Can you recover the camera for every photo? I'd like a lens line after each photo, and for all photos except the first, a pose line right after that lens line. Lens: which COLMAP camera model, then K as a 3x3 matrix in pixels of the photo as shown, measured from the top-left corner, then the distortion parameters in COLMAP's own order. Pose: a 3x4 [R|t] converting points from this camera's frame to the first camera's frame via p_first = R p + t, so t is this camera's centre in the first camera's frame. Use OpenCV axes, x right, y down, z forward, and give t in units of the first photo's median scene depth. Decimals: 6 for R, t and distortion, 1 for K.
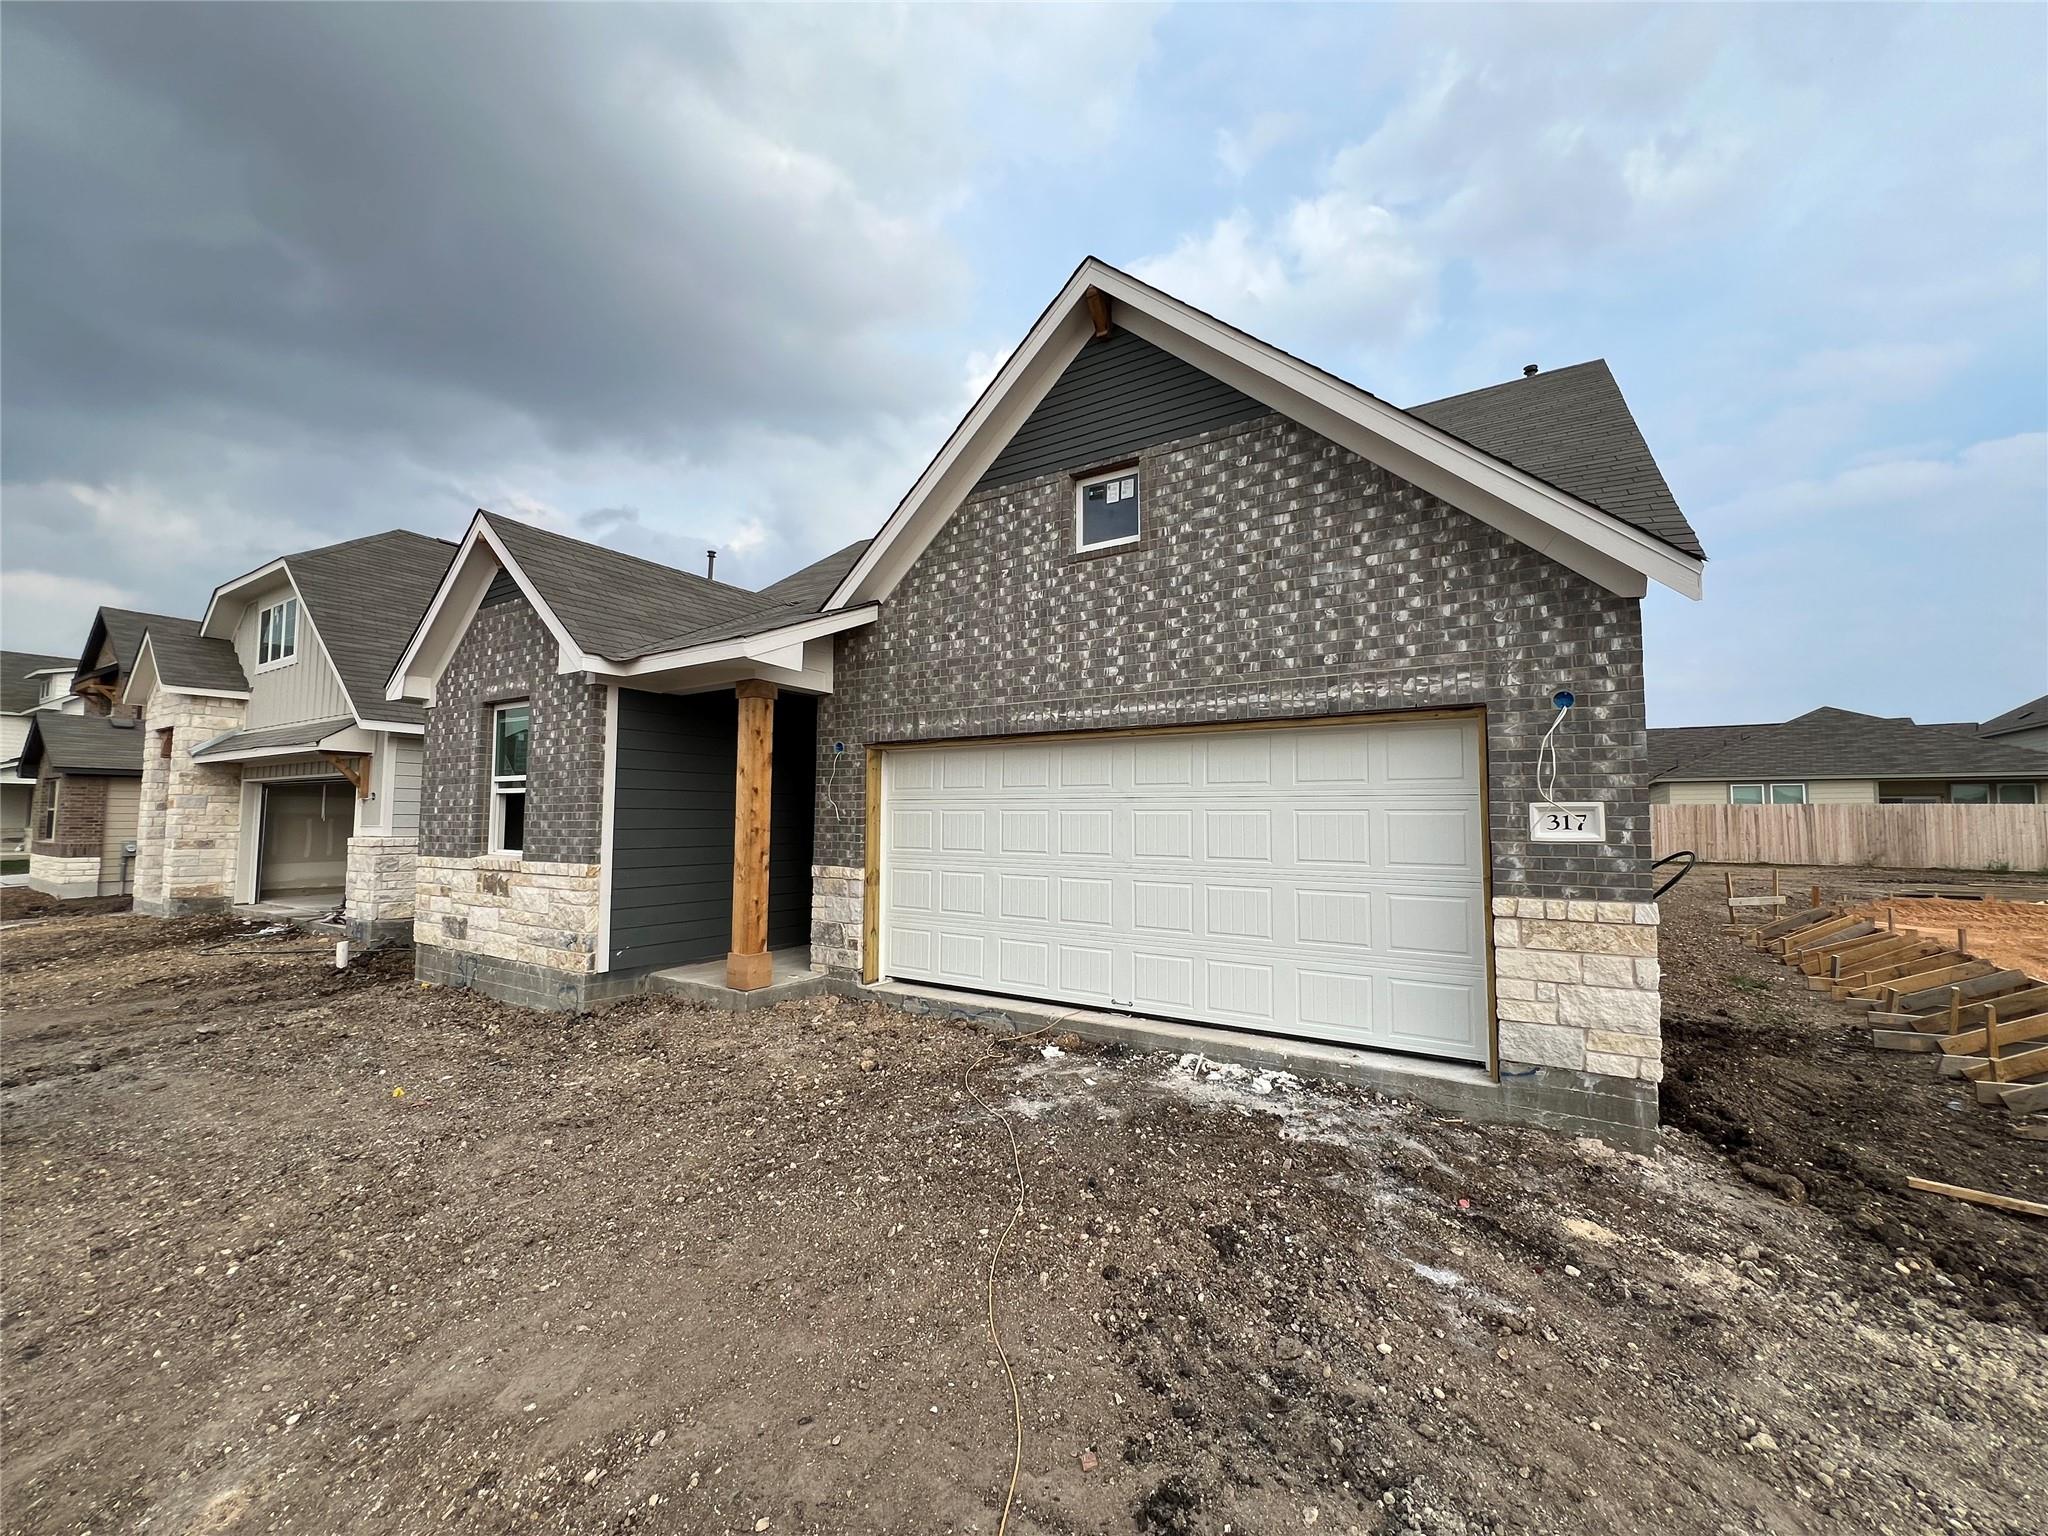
lens RADIAL K [[822.3, 0, 1024.0], [0, 822.3, 768.0], [0, 0, 1]] dist [0.000652, -0.000029]
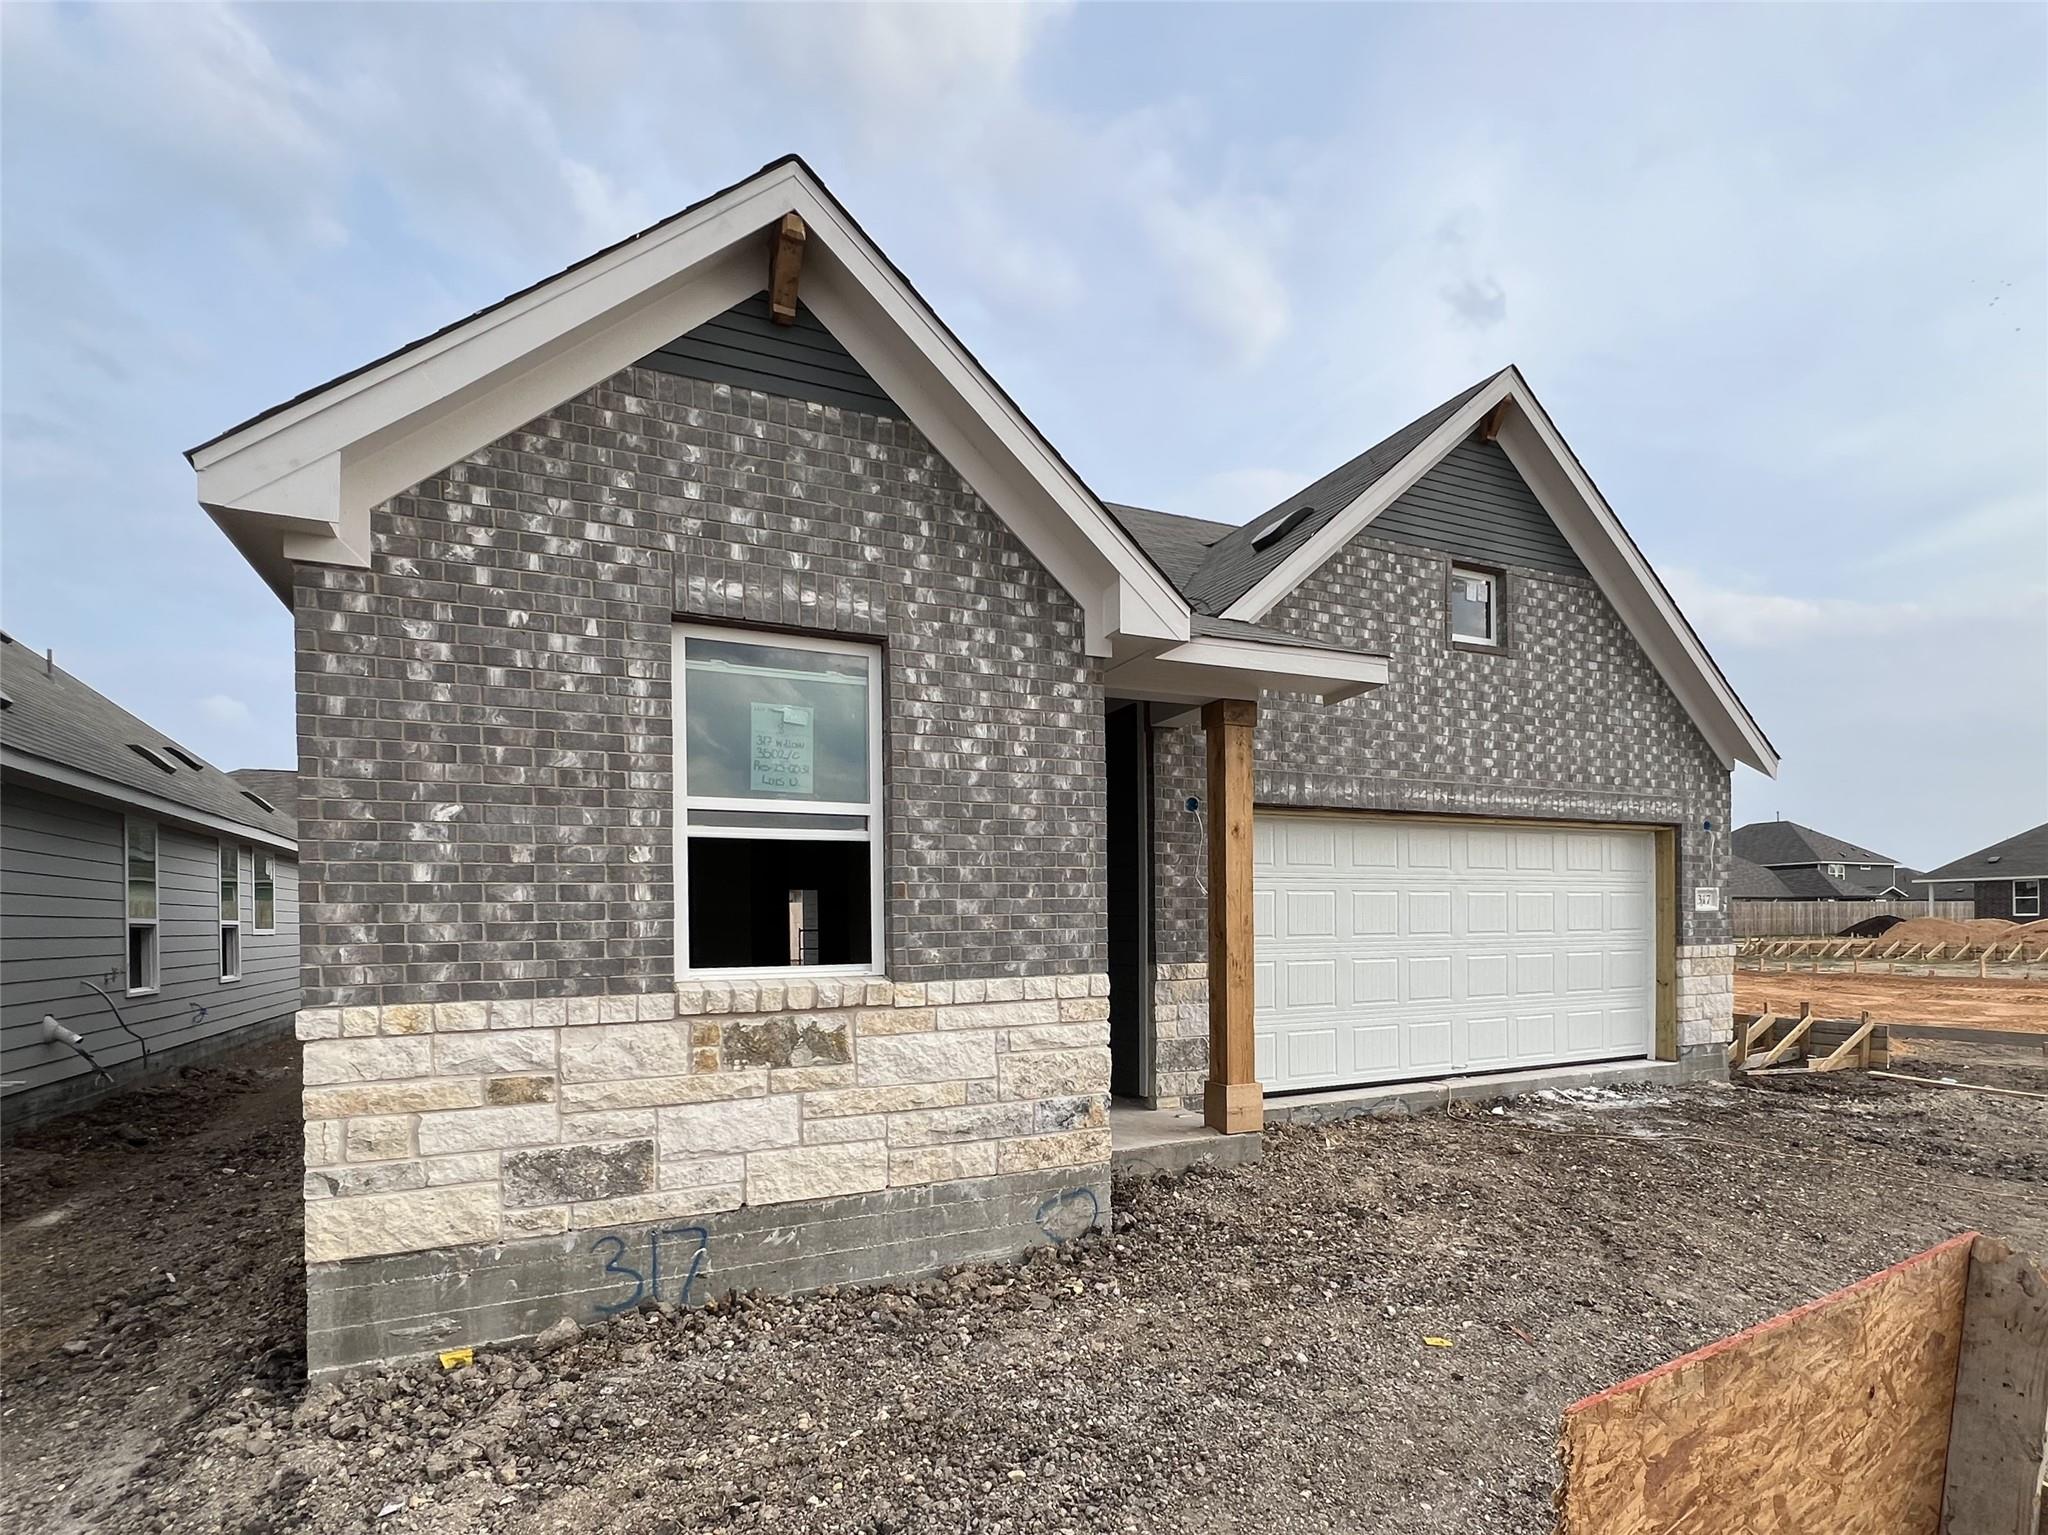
lens RADIAL K [[1070.8, 0, 1027.4], [0, 1070.8, 929.3], [0, 0, 1]] dist [0.001514, -0.000022]
pose [[0.511099, -0.015825, 0.859376, -1.354479], [-0.040679, 0.998265, 0.042575, 0.063293], [-0.858559, -0.056719, 0.509568, 0.751821]]
